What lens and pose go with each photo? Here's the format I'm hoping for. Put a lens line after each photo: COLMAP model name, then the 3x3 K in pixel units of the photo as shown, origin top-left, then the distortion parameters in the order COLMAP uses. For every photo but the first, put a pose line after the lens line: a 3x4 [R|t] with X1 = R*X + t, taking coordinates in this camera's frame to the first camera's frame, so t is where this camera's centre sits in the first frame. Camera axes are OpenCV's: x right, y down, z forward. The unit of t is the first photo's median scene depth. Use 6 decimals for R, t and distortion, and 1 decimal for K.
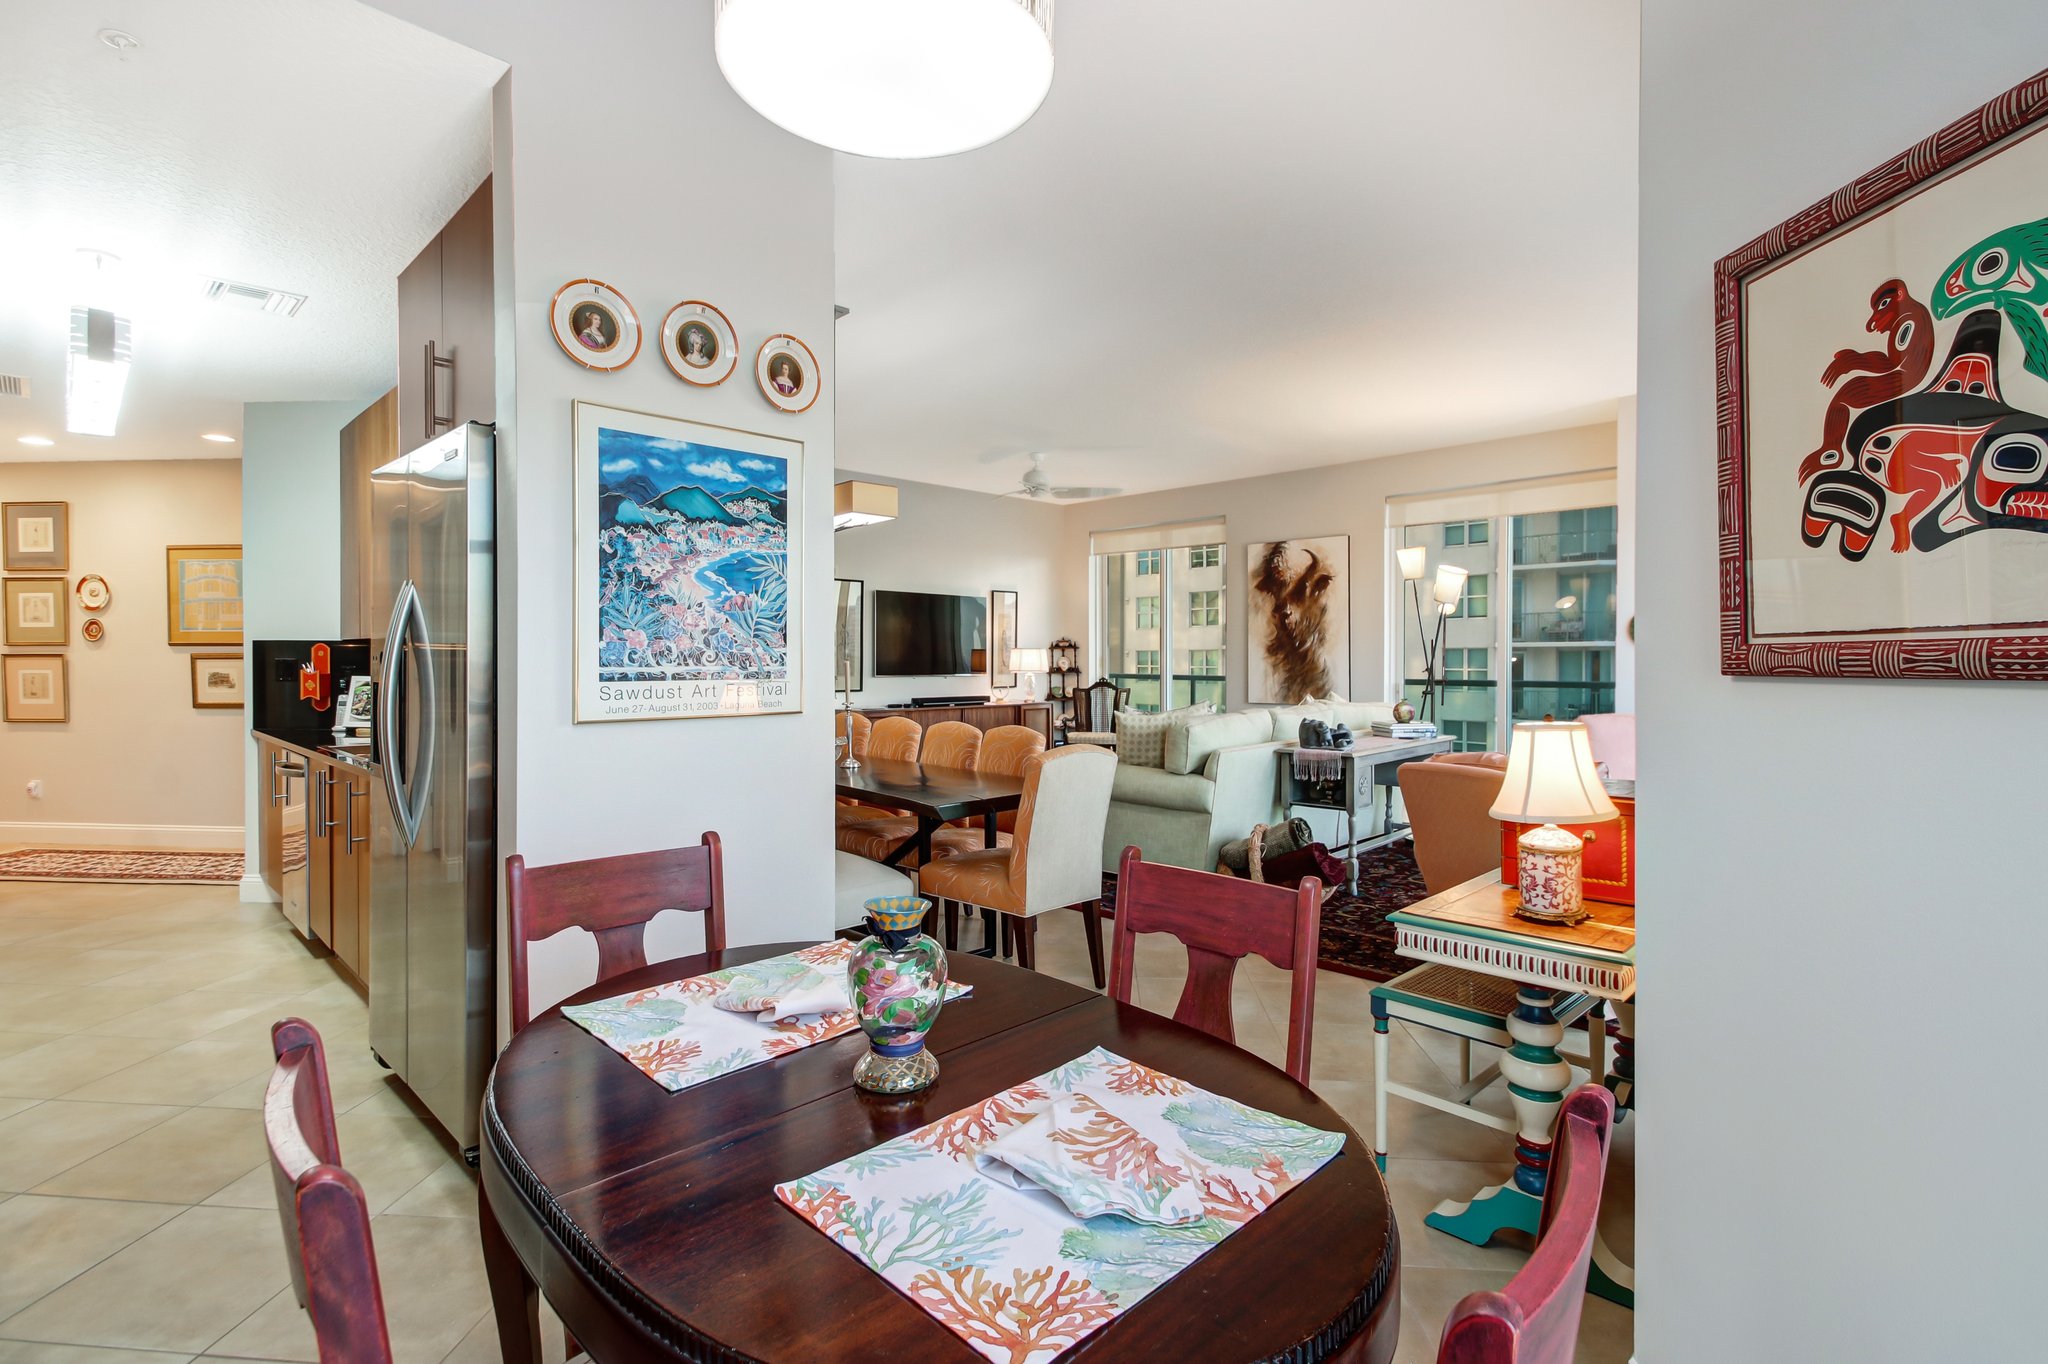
lens RADIAL K [[956.4, 0, 1015.7], [0, 956.4, 668.3], [0, 0, 1]] dist [0.017475, -0.014174]
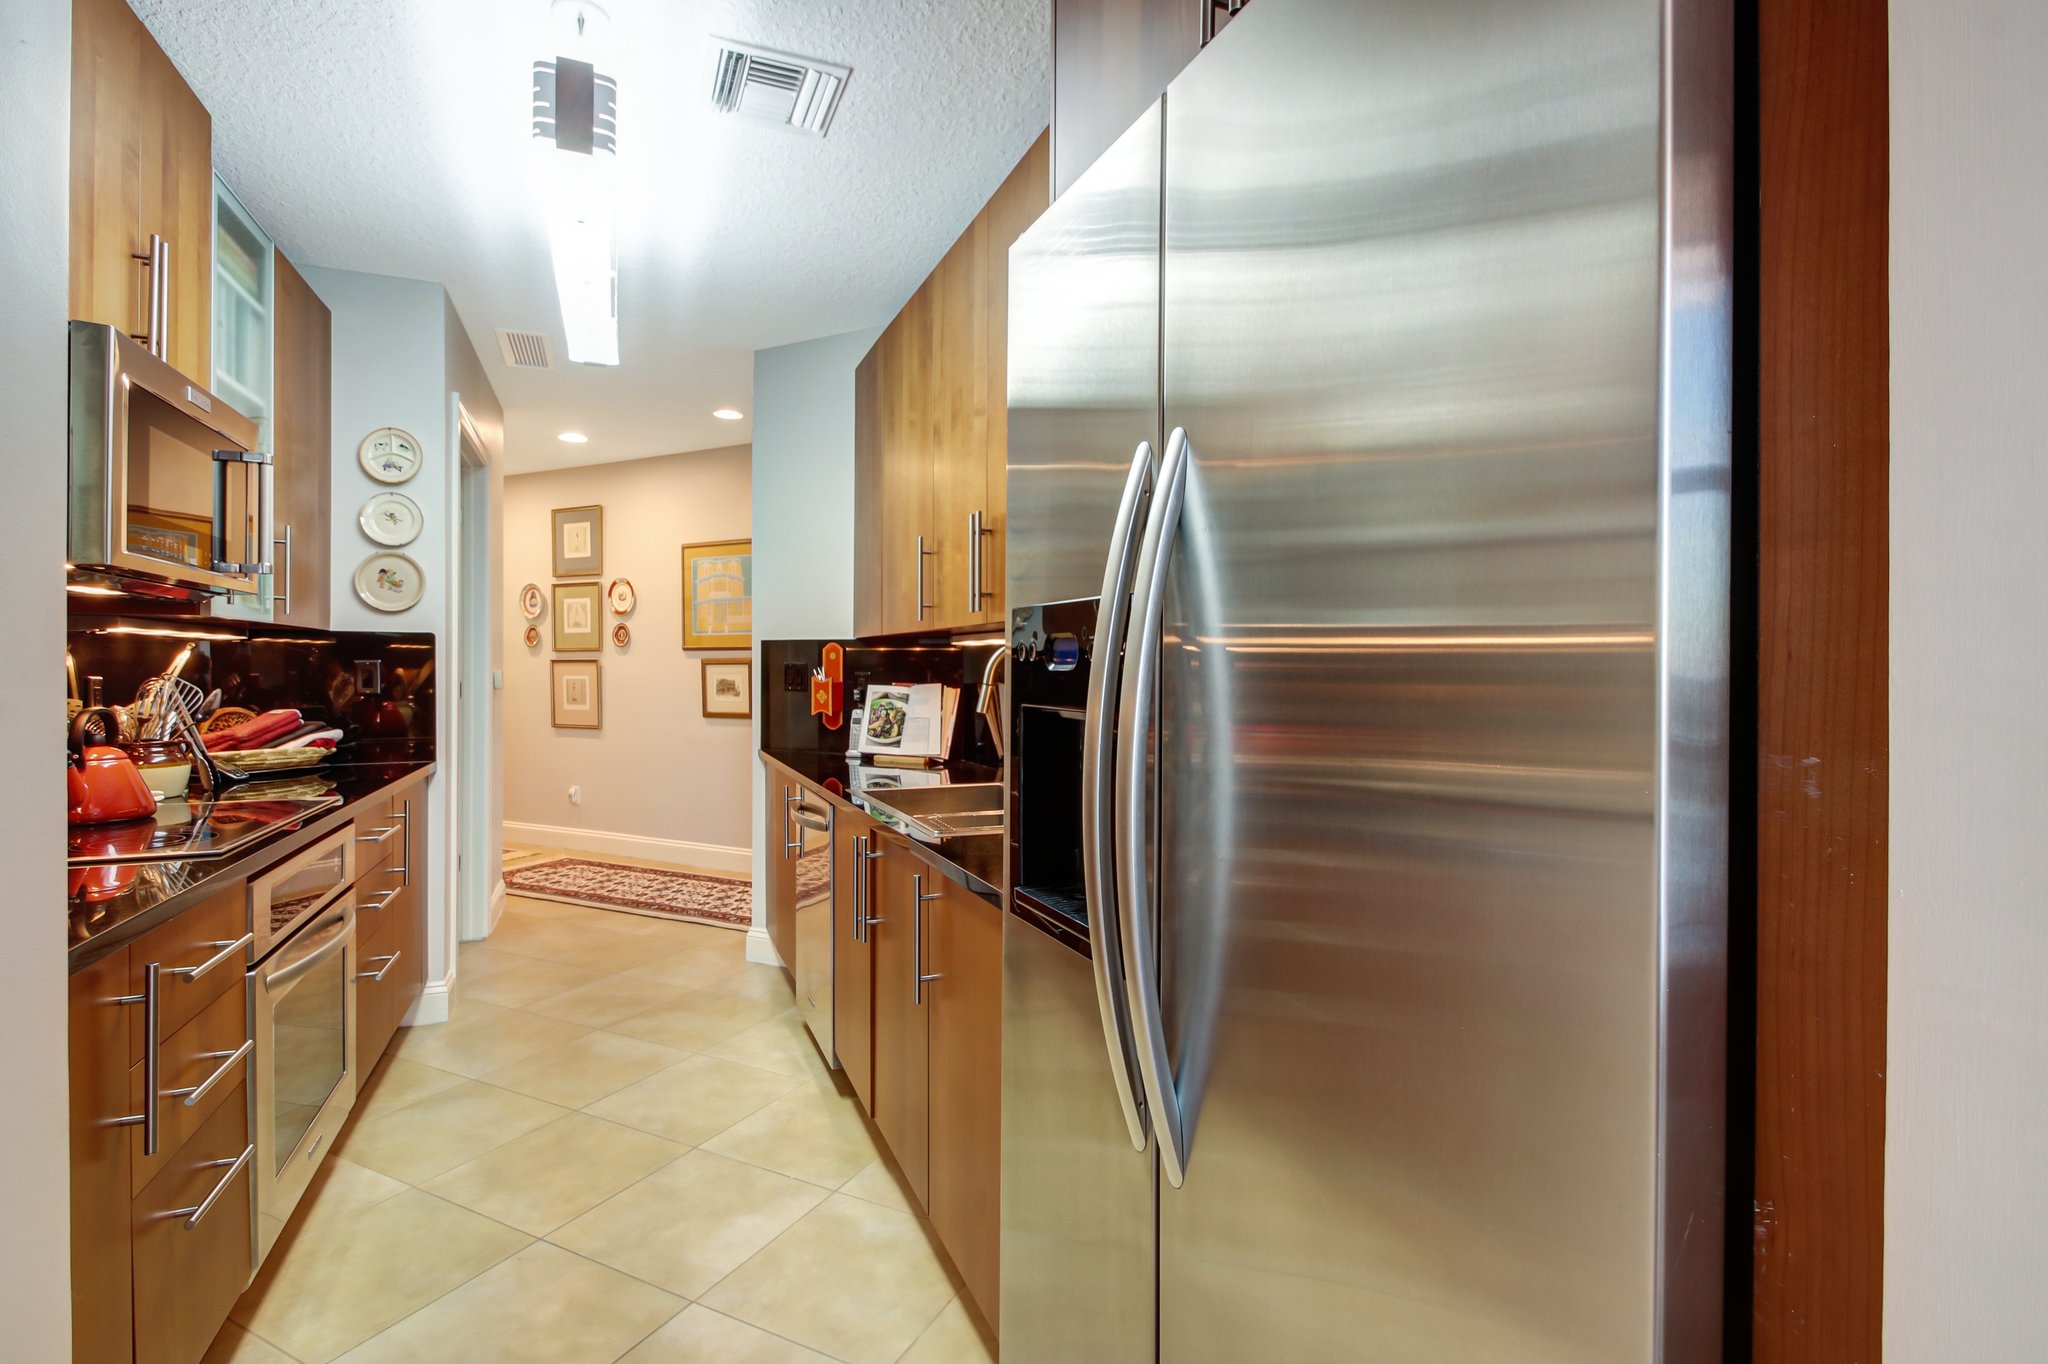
lens RADIAL K [[973.2, 0, 1016.8], [0, 973.2, 662.5], [0, 0, 1]] dist [-0.002555, -0.016879]
pose [[0.921640, -0.002315, -0.388040, -0.271608], [-0.003133, 0.999905, -0.013406, 0.000066], [0.388034, 0.013572, 0.921545, 0.322121]]
